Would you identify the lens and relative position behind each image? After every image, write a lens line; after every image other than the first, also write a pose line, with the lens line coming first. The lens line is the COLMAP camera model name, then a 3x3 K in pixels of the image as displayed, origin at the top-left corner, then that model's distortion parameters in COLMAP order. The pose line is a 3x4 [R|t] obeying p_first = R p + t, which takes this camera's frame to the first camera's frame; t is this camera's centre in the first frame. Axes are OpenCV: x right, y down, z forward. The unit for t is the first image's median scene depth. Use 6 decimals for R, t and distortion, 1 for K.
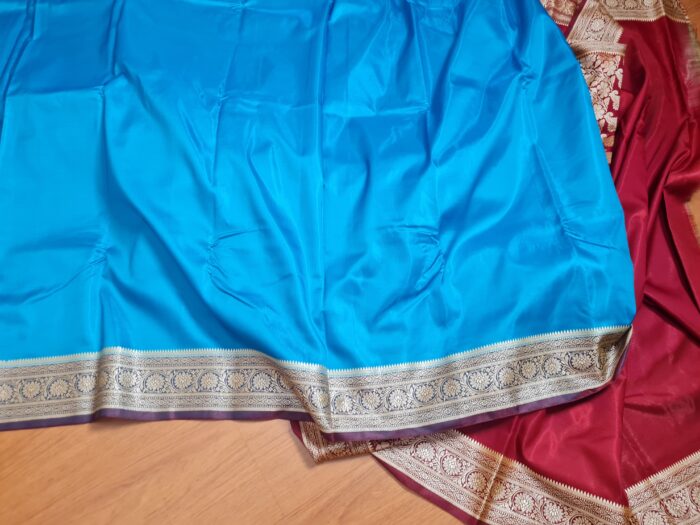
lens RADIAL K [[534.5, 0, 350.0], [0, 534.5, 262.5], [0, 0, 1]] dist [0.032019, -0.028601]
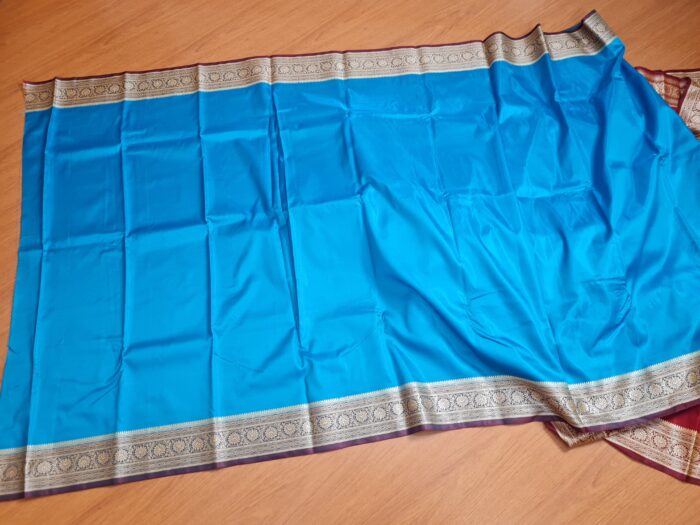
lens RADIAL K [[534.5, 0, 350.0], [0, 534.5, 262.5], [0, 0, 1]] dist [0.032019, -0.028601]
pose [[0.995310, -0.096628, -0.004687, -0.578161], [0.096680, 0.995237, 0.012480, -0.203256], [0.003459, -0.012875, 0.999911, -0.455885]]
